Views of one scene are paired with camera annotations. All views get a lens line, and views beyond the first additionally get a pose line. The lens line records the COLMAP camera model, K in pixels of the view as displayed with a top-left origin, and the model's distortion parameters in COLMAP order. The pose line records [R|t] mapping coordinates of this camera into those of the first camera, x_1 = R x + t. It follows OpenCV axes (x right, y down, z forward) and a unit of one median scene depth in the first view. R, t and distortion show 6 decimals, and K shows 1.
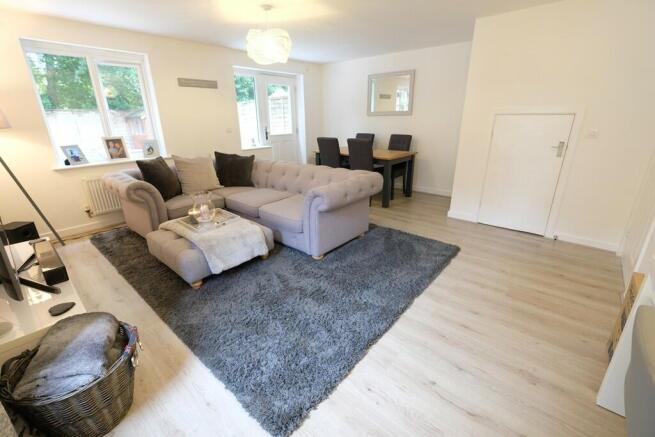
lens RADIAL K [[285.8, 0, 327.9], [0, 285.8, 217.6], [0, 0, 1]] dist [-0.011811, 0.002066]
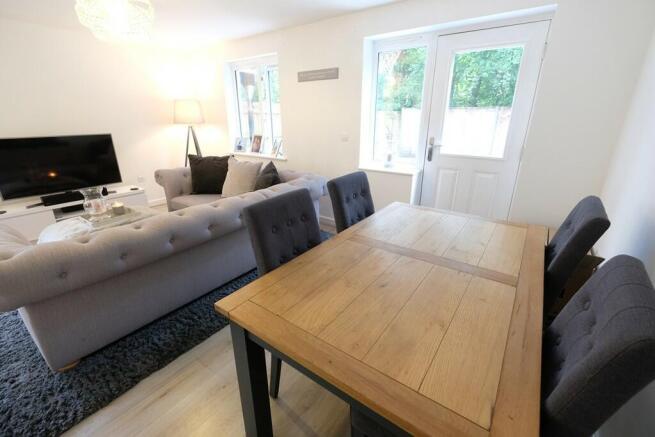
lens RADIAL K [[285.8, 0, 327.8], [0, 285.8, 215.9], [0, 0, 1]] dist [-0.011811, 0.002066]
pose [[0.088562, 0.341152, -0.935827, 0.389137], [-0.330015, 0.896503, 0.295586, -0.347003], [0.939812, 0.282660, 0.191981, 0.935981]]
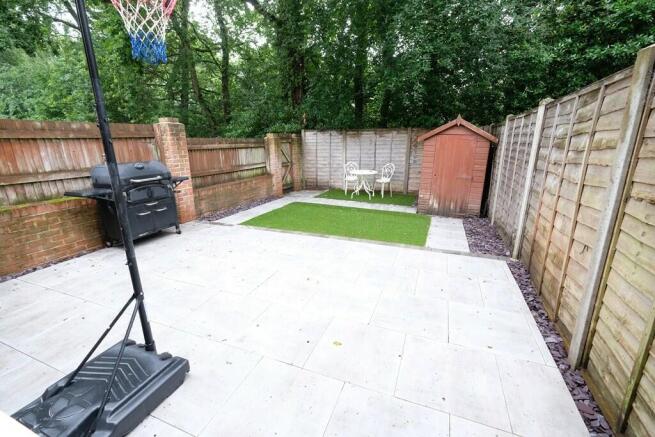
lens RADIAL K [[285.8, 0, 328.1], [0, 285.8, 217.7], [0, 0, 1]] dist [-0.011811, 0.002066]
pose [[0.330934, 0.255148, -0.908505, 0.235775], [-0.313224, 0.937870, 0.149300, -0.375558], [0.890154, 0.235157, 0.390292, 1.031922]]
